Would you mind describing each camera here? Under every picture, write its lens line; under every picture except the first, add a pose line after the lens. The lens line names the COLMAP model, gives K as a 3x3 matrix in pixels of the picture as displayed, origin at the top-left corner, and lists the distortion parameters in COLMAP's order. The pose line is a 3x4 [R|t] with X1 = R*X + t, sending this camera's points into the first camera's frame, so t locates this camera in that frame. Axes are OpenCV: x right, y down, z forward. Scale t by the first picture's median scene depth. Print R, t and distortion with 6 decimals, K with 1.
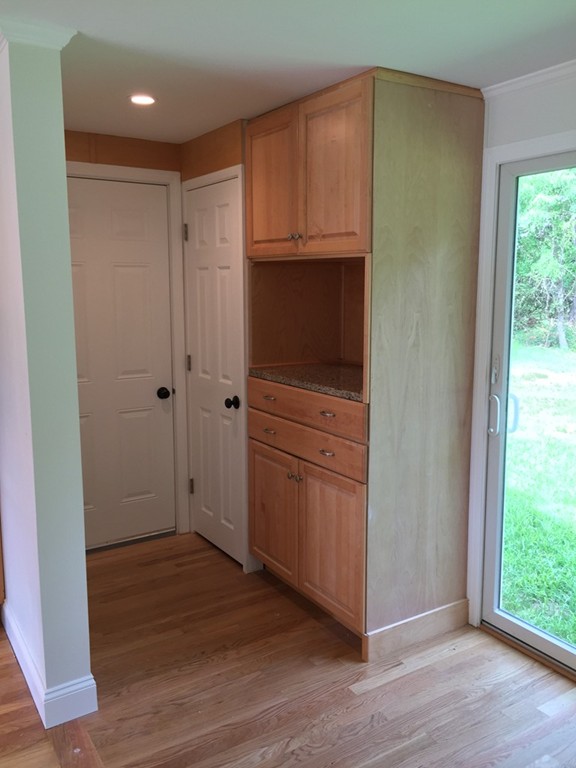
lens RADIAL K [[661.7, 0, 288.0], [0, 661.7, 384.0], [0, 0, 1]] dist [0.075181, -0.096700]
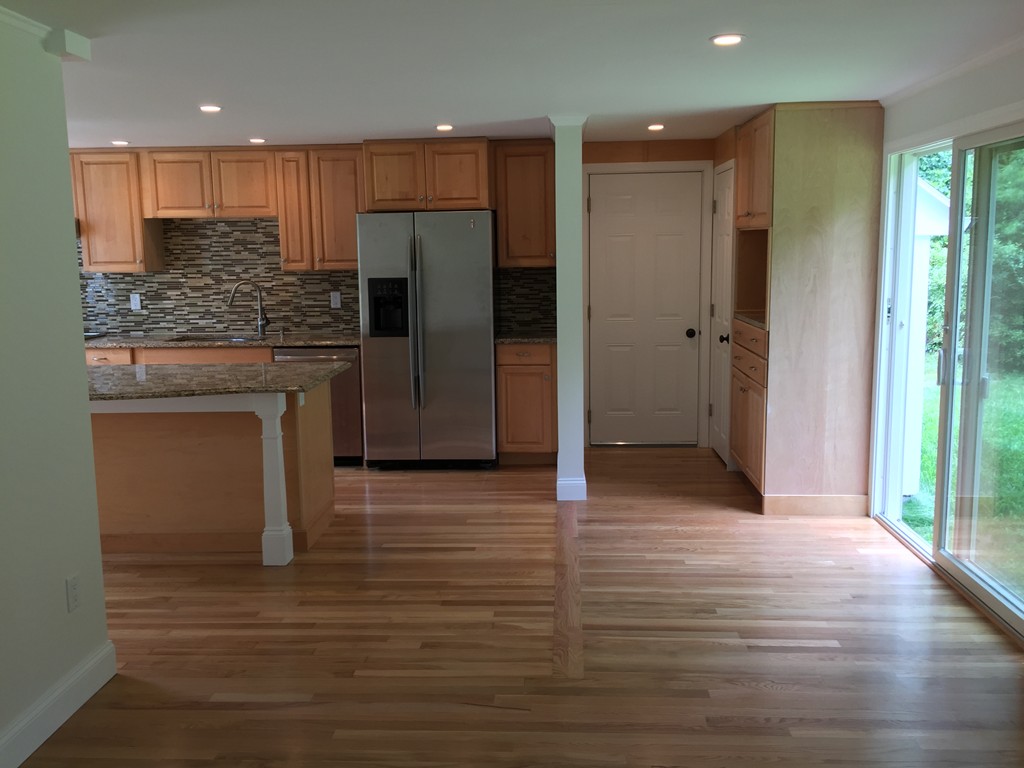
lens RADIAL K [[882.3, 0, 513.1], [0, 882.3, 367.2], [0, 0, 1]] dist [0.075181, -0.096700]
pose [[0.816349, 0.064840, -0.573907, 0.715913], [-0.069484, 0.997487, 0.013859, 0.110282], [0.573364, 0.028563, 0.818803, -0.819644]]
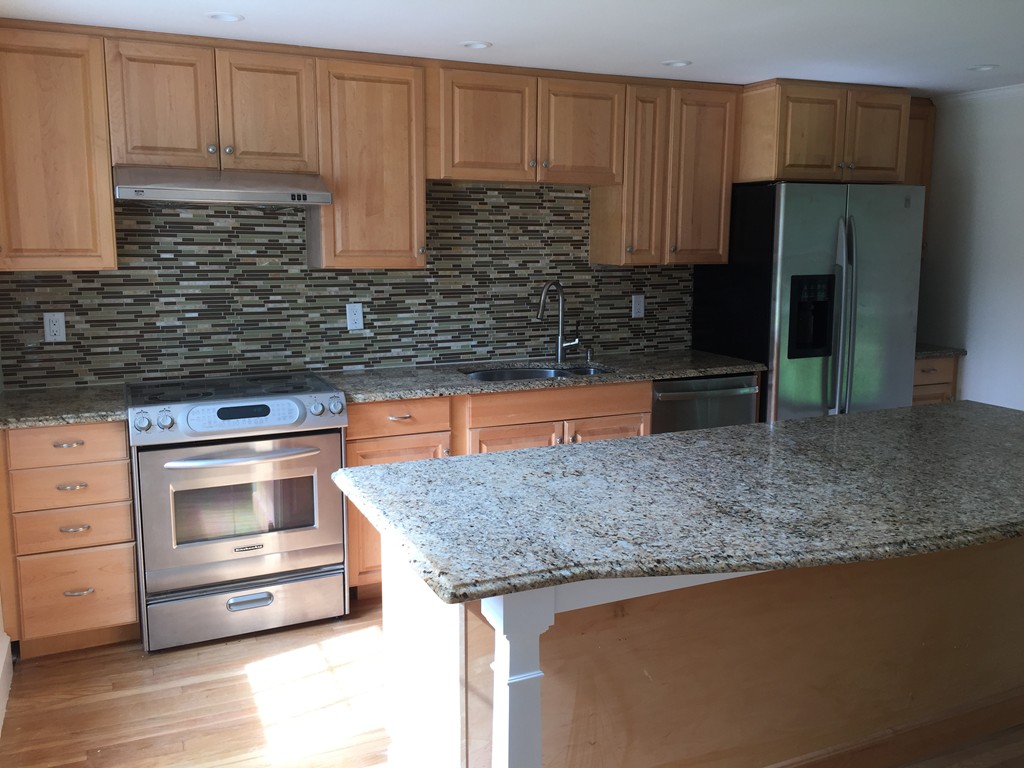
lens RADIAL K [[882.3, 0, 513.1], [0, 882.3, 367.2], [0, 0, 1]] dist [0.075181, -0.096700]
pose [[0.991197, 0.020816, -0.130749, -1.088275], [-0.020826, 0.999782, 0.001291, 0.114009], [0.130747, 0.001444, 0.991415, -0.839292]]
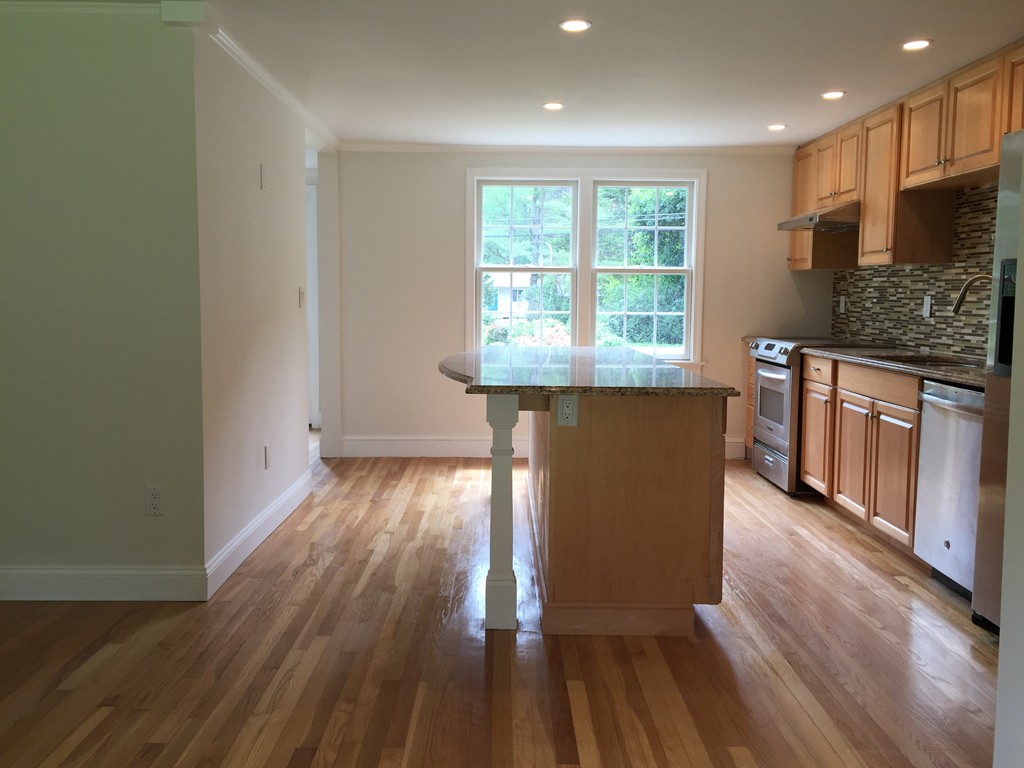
lens RADIAL K [[882.3, 0, 513.1], [0, 882.3, 367.2], [0, 0, 1]] dist [0.075181, -0.096700]
pose [[-0.518087, 0.063705, -0.852952, 0.448941], [-0.139687, 0.977532, 0.157857, -0.011379], [0.843844, 0.200930, -0.497548, 0.800245]]
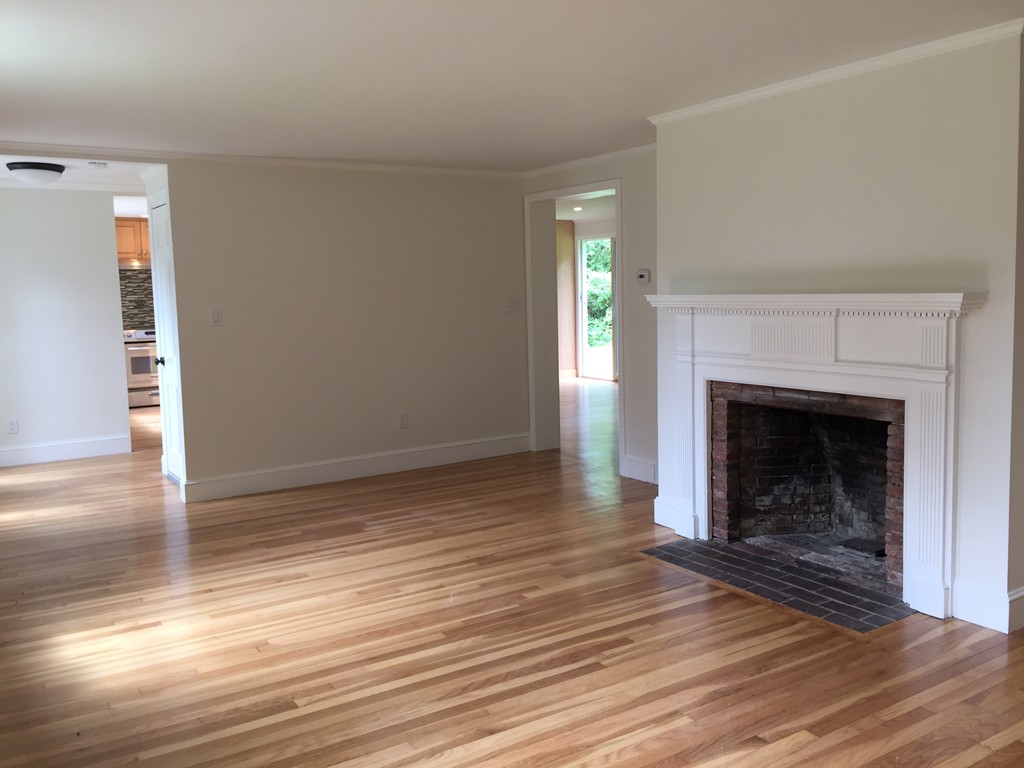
lens RADIAL K [[882.3, 0, 513.1], [0, 882.3, 367.2], [0, 0, 1]] dist [0.075181, -0.096700]
pose [[0.999689, -0.024559, 0.004242, -0.064213], [0.024767, 0.997927, -0.059394, 0.597024], [-0.002774, 0.059481, 0.998226, -3.544224]]
